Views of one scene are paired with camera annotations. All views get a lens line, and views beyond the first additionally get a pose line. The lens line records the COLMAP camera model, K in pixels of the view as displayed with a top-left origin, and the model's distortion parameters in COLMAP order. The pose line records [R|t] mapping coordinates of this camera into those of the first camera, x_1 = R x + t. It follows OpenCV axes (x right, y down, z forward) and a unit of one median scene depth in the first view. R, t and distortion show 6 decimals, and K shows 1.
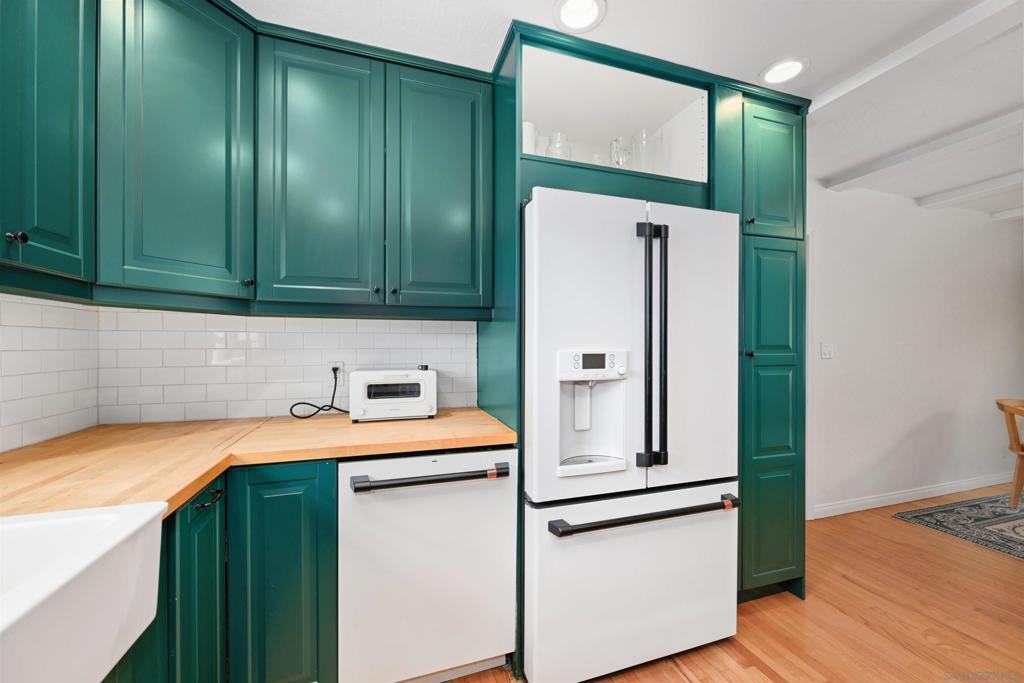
lens RADIAL K [[400.4, 0, 517.3], [0, 400.4, 342.8], [0, 0, 1]] dist [-0.004168, 0.001018]
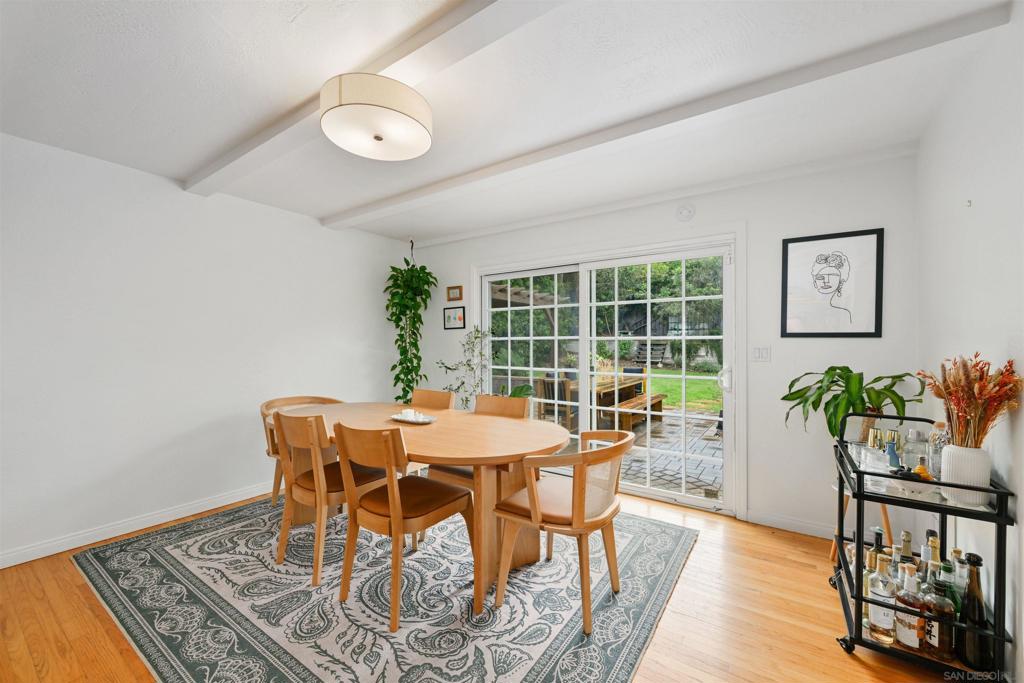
lens RADIAL K [[400.4, 0, 515.3], [0, 400.4, 342.5], [0, 0, 1]] dist [-0.004168, 0.001018]
pose [[0.792549, 0.000475, 0.609808, 2.423535], [0.001022, 0.999997, -0.002108, 0.009220], [-0.609807, 0.002293, 0.792547, -0.384367]]
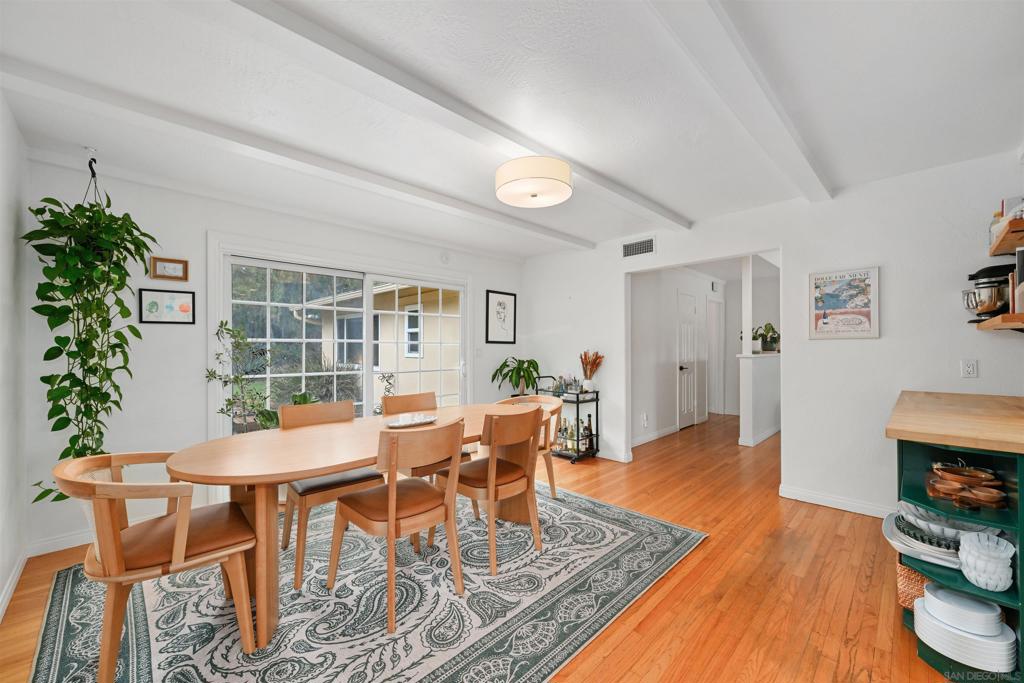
lens RADIAL K [[400.4, 0, 515.0], [0, 400.4, 345.0], [0, 0, 1]] dist [-0.004168, 0.001018]
pose [[-0.447136, 0.003501, 0.894459, 1.360014], [-0.000832, 0.999990, -0.004330, 0.010760], [-0.894466, -0.002680, -0.447128, 1.706691]]
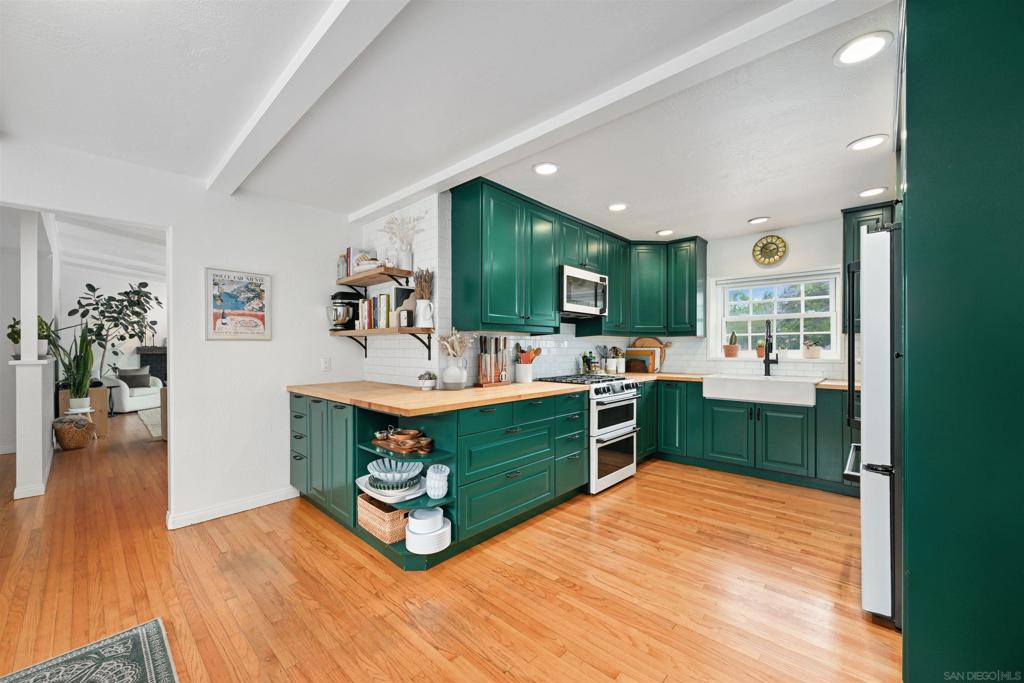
lens RADIAL K [[400.4, 0, 517.4], [0, 400.4, 350.2], [0, 0, 1]] dist [-0.004168, 0.001018]
pose [[-0.873213, 0.004551, -0.487317, 2.245574], [0.002601, 0.999986, 0.004677, 0.013211], [0.487331, 0.002816, -0.873213, 1.762849]]
